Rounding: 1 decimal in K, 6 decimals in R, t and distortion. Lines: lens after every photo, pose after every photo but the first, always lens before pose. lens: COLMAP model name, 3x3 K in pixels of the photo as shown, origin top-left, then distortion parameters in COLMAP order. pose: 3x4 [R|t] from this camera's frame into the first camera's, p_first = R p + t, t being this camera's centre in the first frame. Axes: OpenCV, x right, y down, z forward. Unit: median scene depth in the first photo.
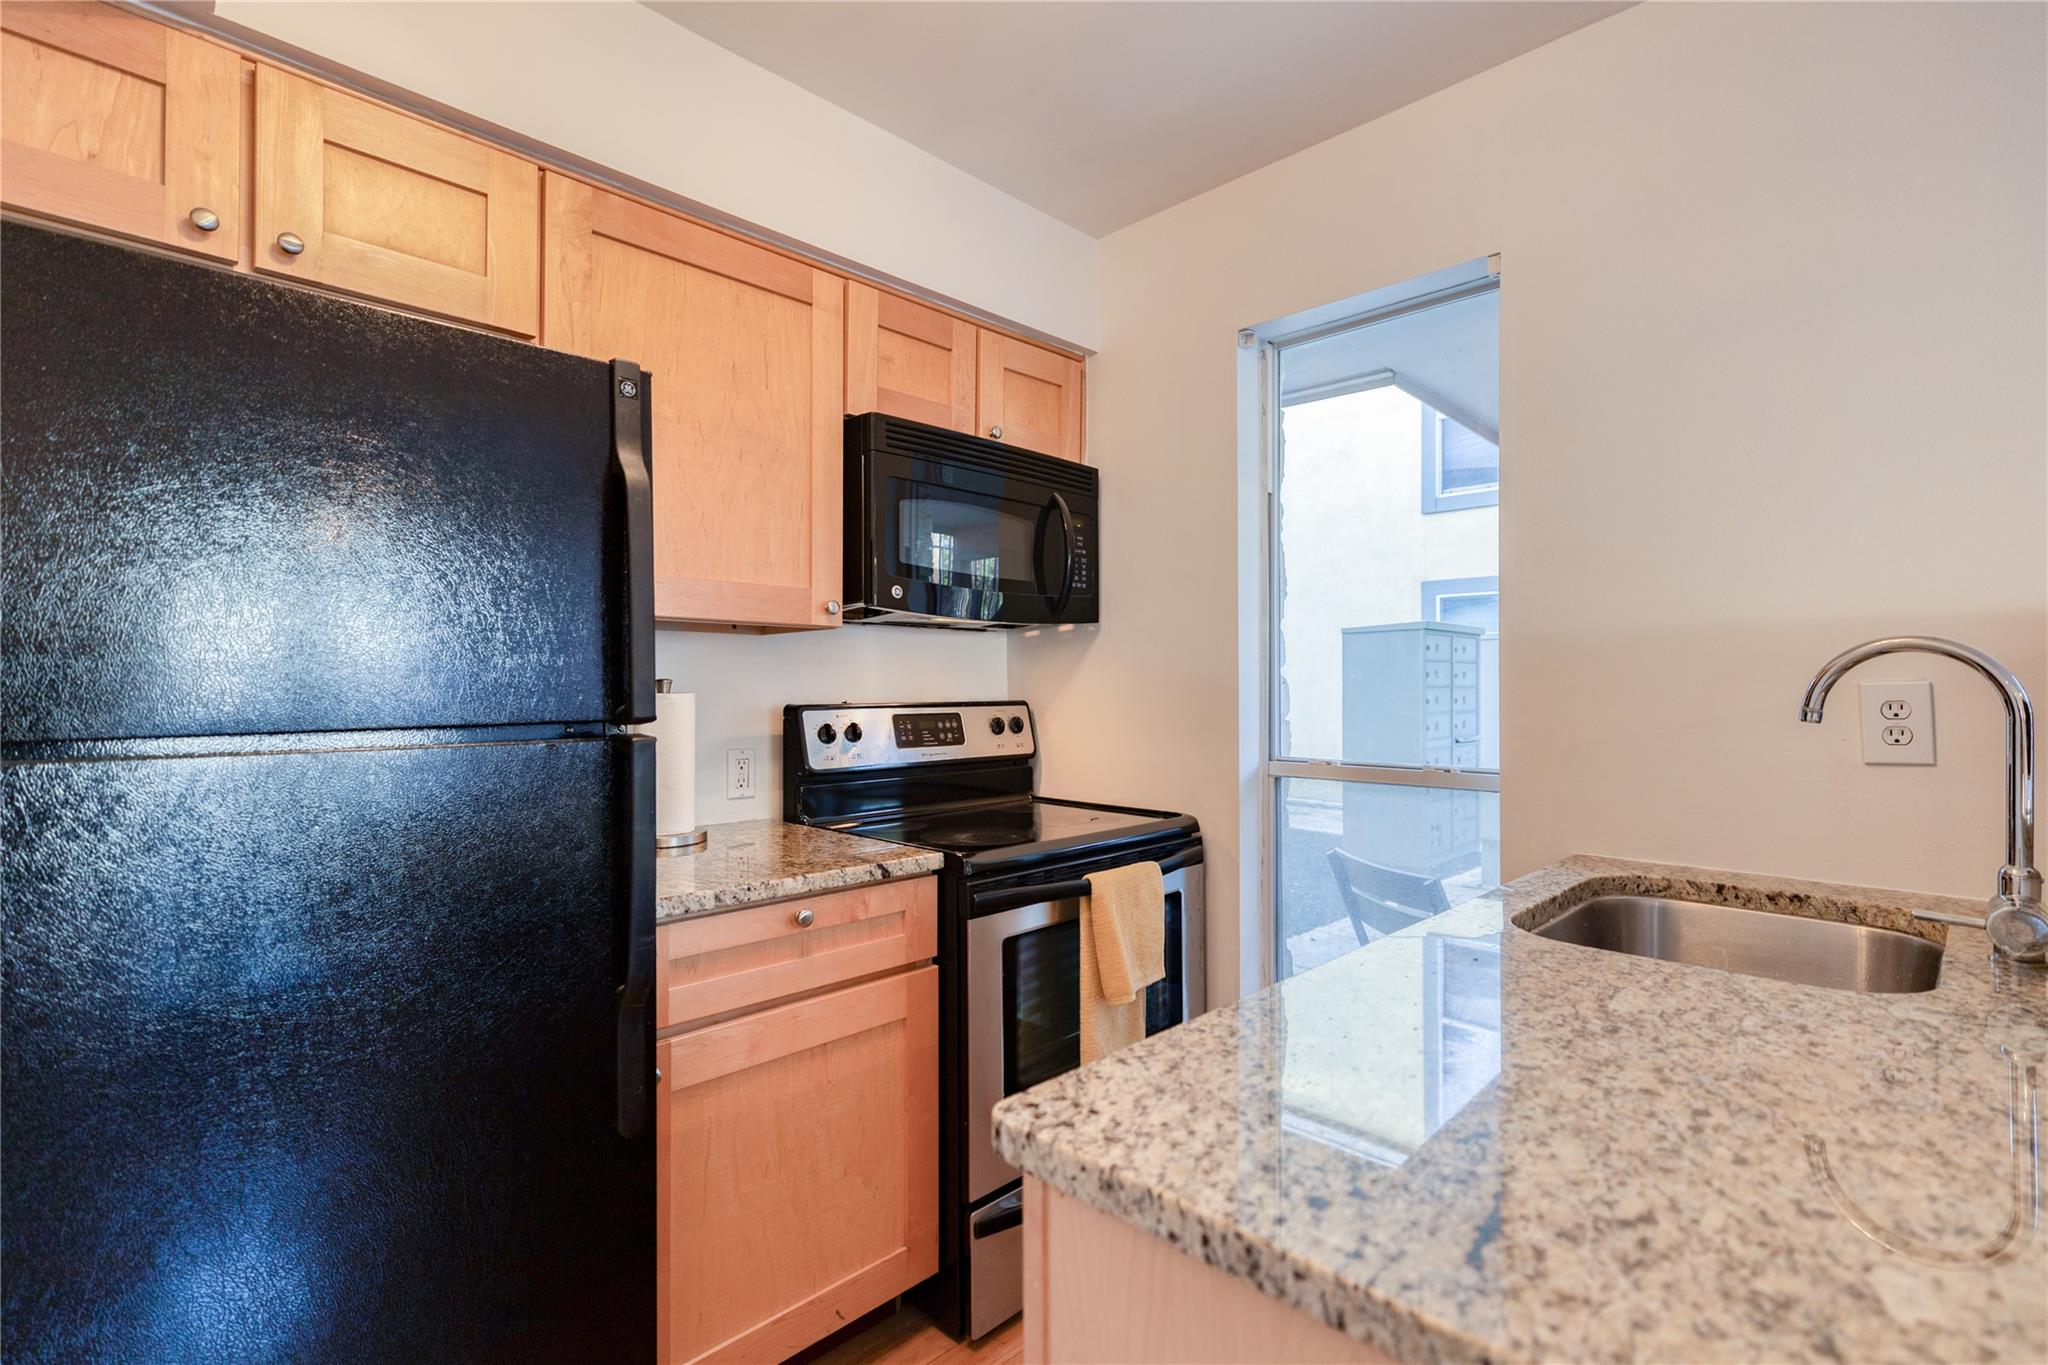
lens RADIAL K [[949.2, 0, 1003.9], [0, 949.2, 675.0], [0, 0, 1]] dist [0.004913, 0.001579]
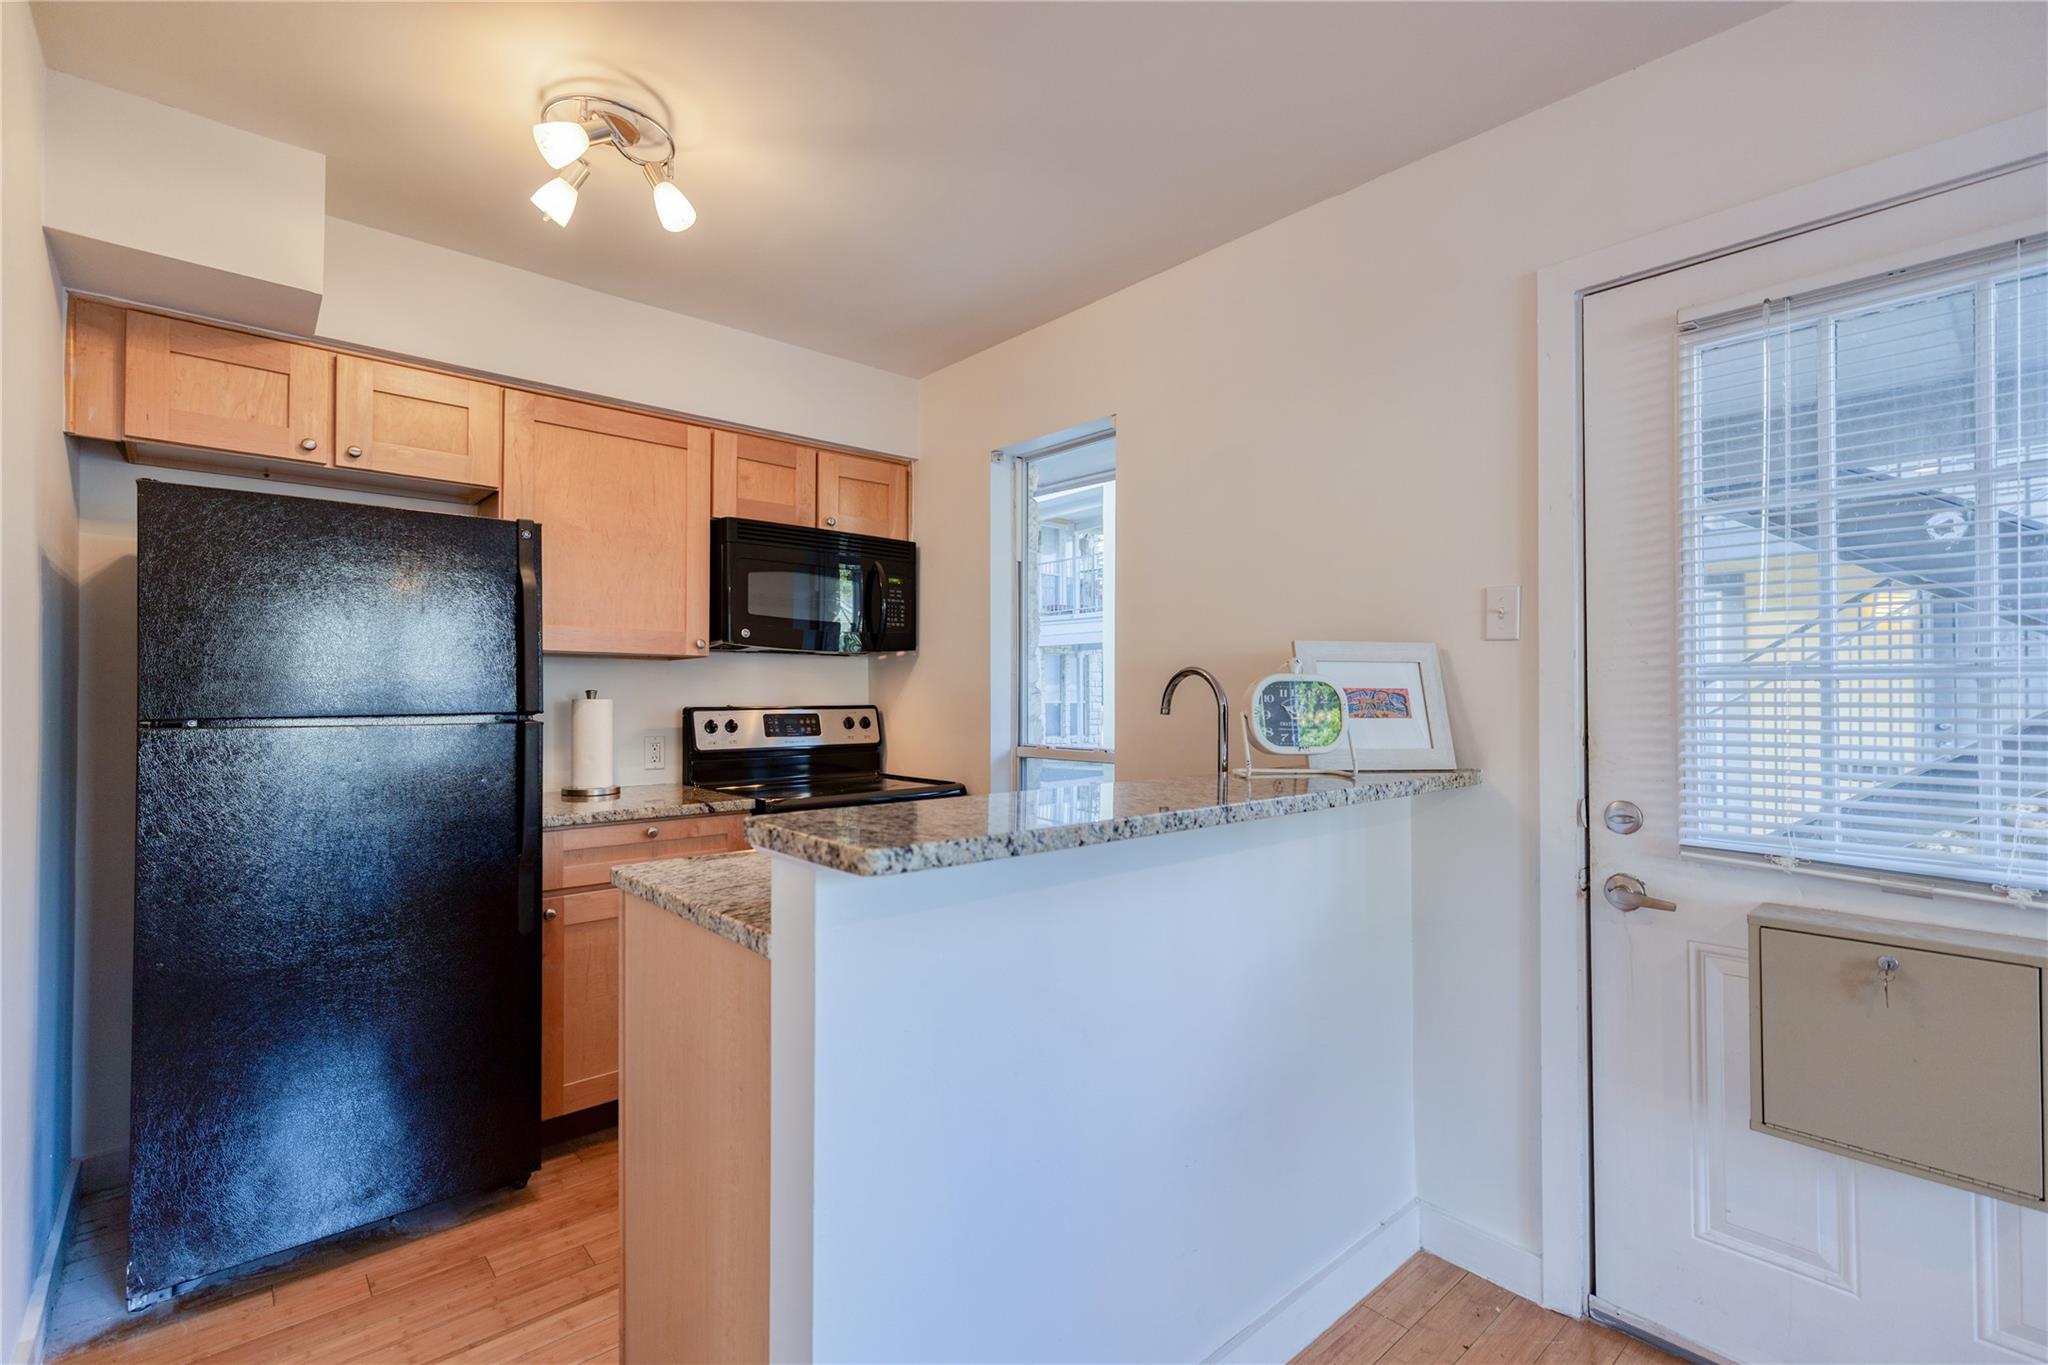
lens RADIAL K [[949.2, 0, 1041.5], [0, 949.2, 684.6], [0, 0, 1]] dist [0.004913, 0.001579]
pose [[0.998542, -0.000423, -0.053985, 0.438104], [0.000414, 1.000000, -0.000180, -0.004052], [0.053985, 0.000157, 0.998542, -0.494914]]
